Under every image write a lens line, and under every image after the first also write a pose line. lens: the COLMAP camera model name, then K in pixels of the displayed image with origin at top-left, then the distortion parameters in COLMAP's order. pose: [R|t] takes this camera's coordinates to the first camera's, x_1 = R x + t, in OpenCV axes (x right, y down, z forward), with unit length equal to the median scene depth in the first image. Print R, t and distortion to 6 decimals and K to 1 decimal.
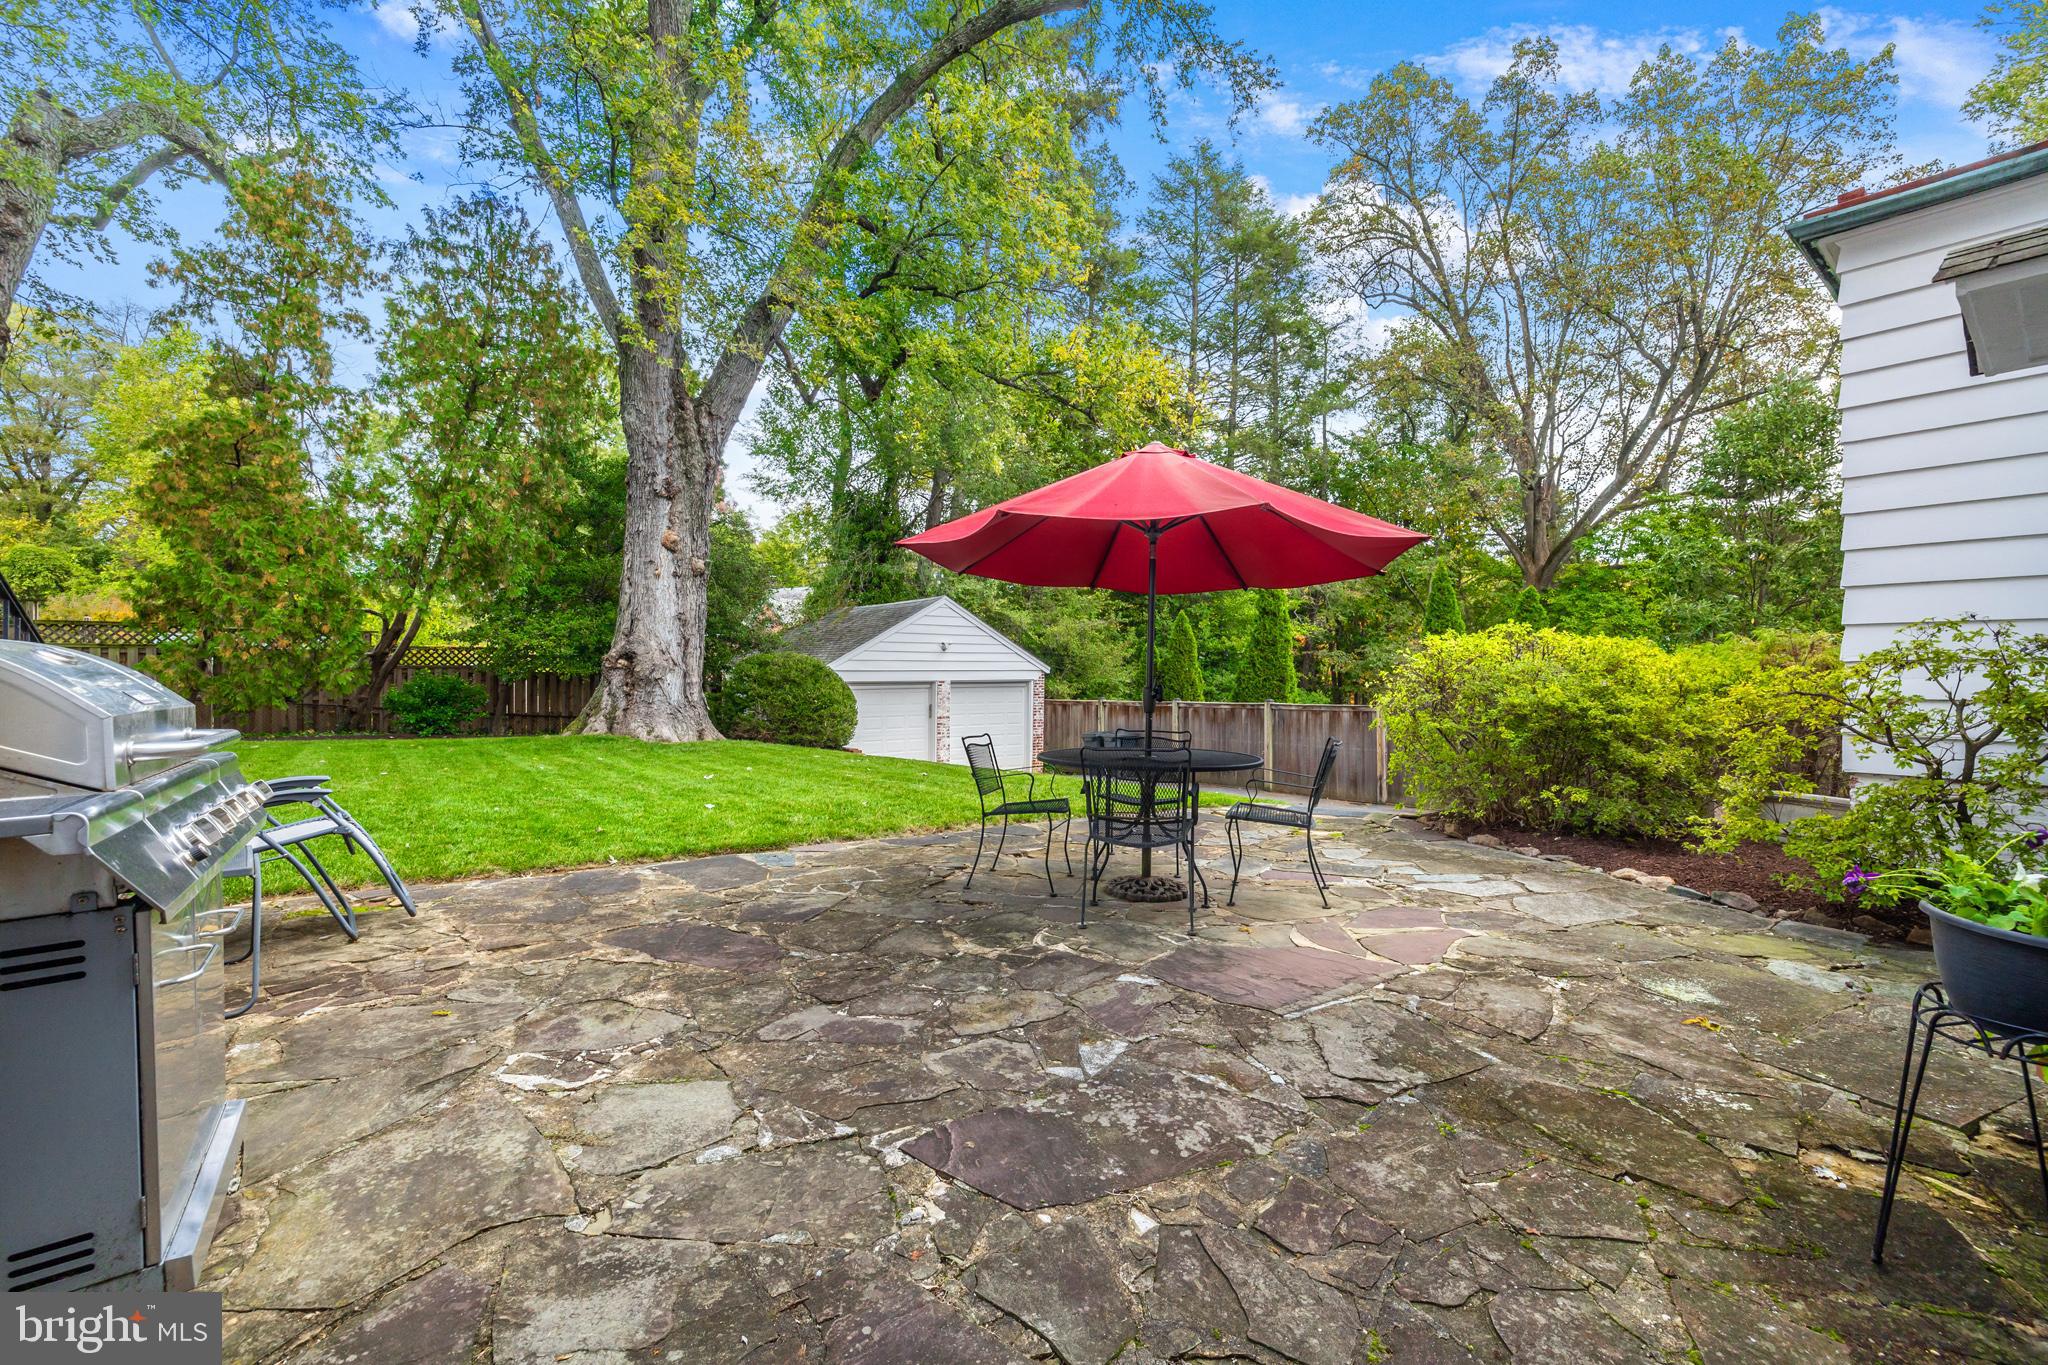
lens RADIAL K [[854.6, 0, 1022.9], [0, 854.6, 665.7], [0, 0, 1]] dist [-0.001771, -0.000394]
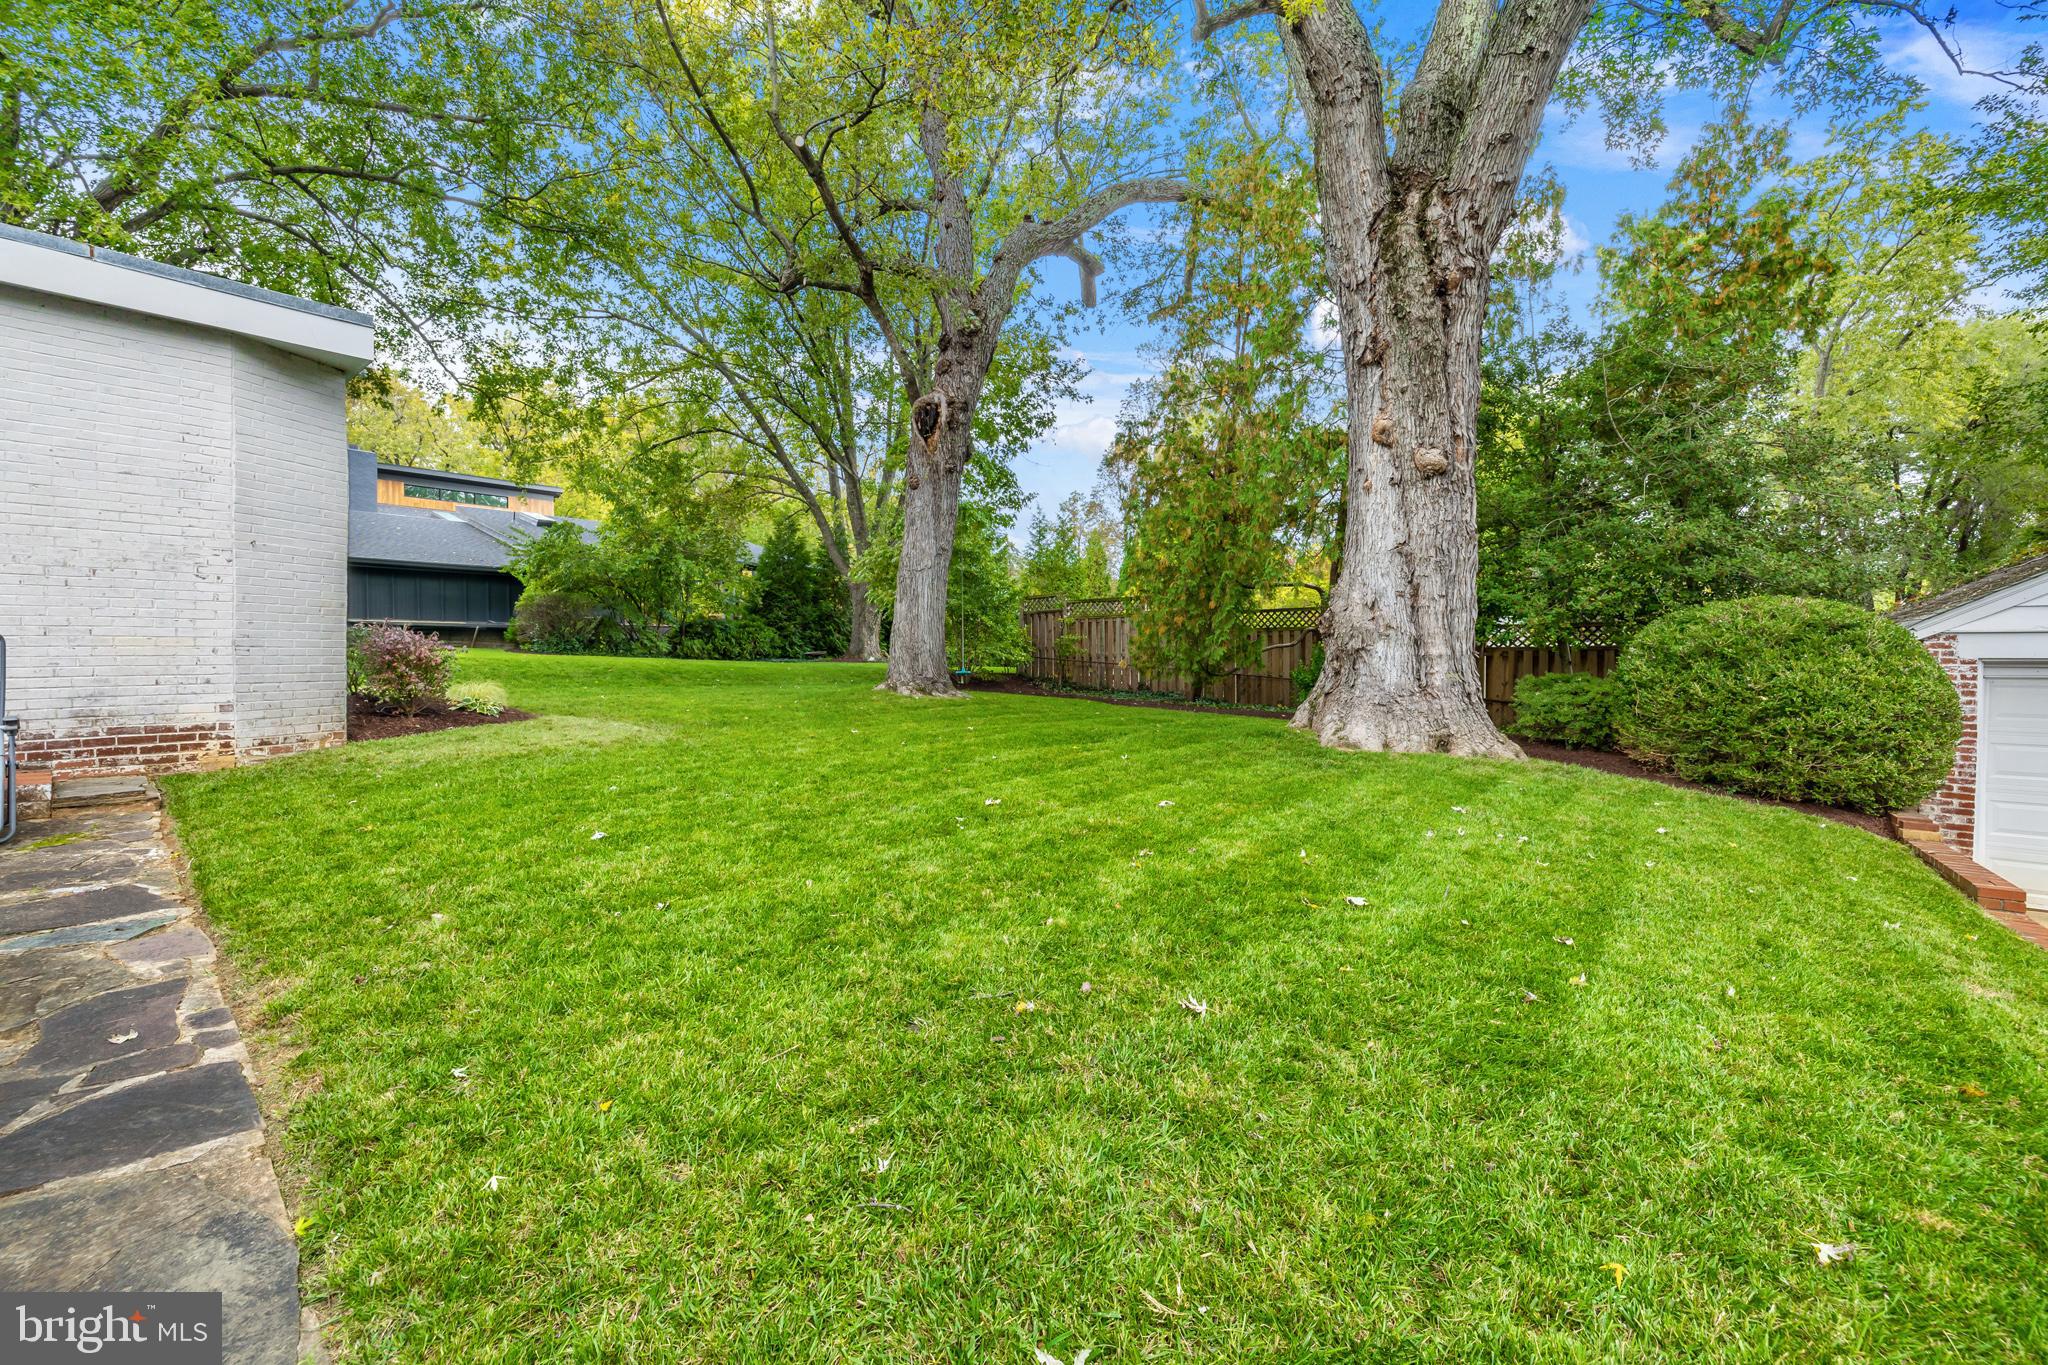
lens RADIAL K [[854.6, 0, 1022.9], [0, 854.6, 665.7], [0, 0, 1]] dist [-0.001771, -0.000394]
pose [[0.190209, 0.007845, -0.981712, 0.154838], [0.007034, 0.999932, 0.009353, 0.019346], [0.981719, -0.008684, 0.190140, 0.615658]]
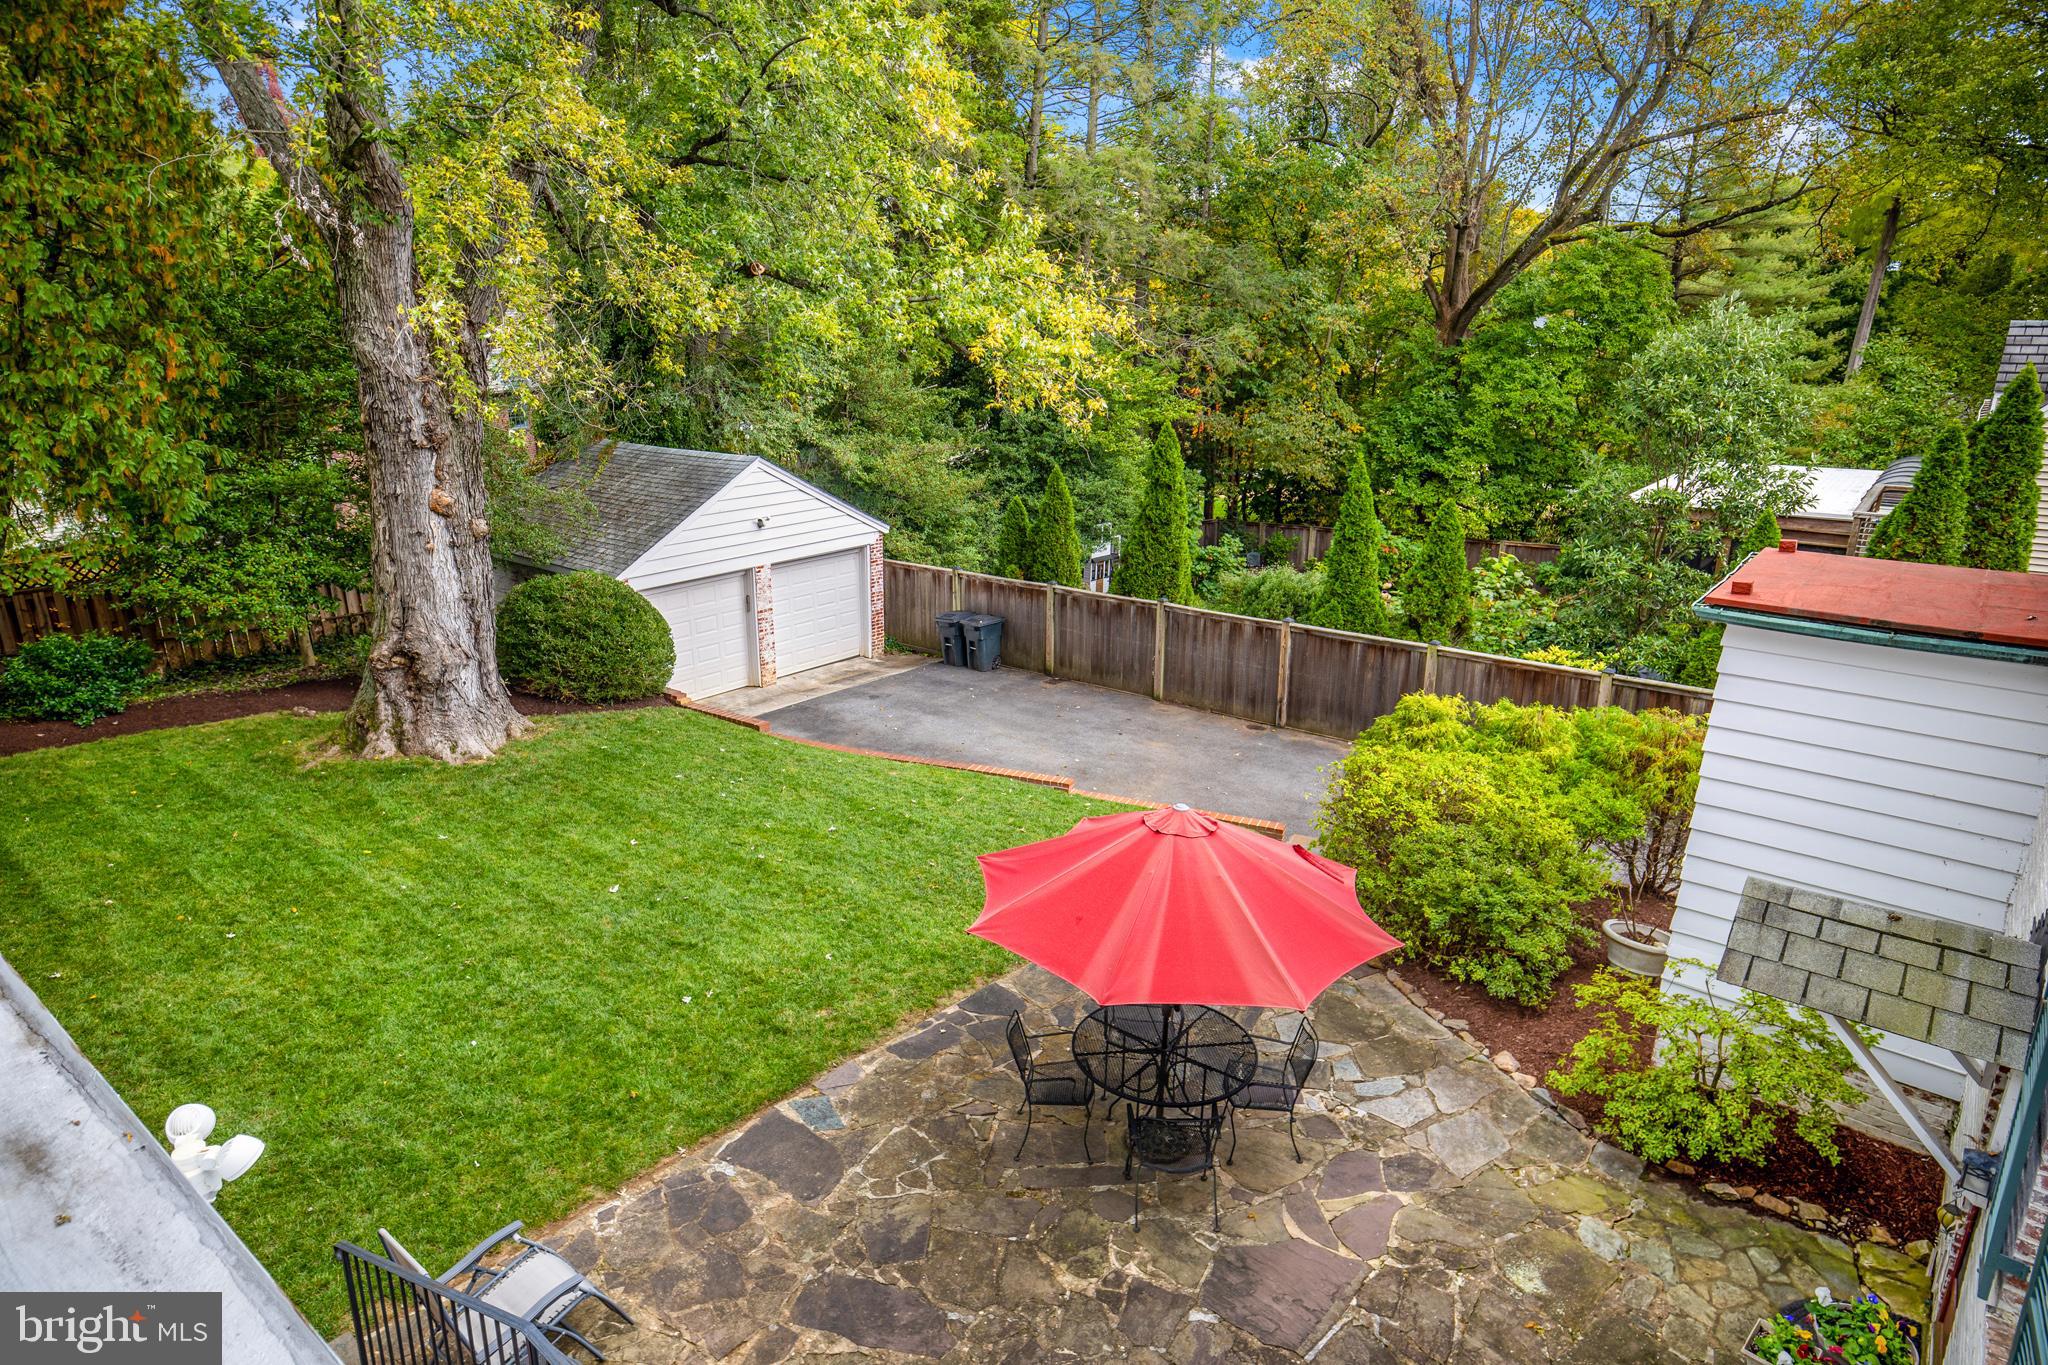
lens RADIAL K [[1163.9, 0, 1017.8], [0, 1163.9, 664.8], [0, 0, 1]] dist [-0.017989, 0.001829]
pose [[0.977923, -0.057539, 0.200885, -0.124056], [-0.003773, 0.956323, 0.292286, -0.311704], [-0.208929, -0.286591, 0.934994, -0.116976]]
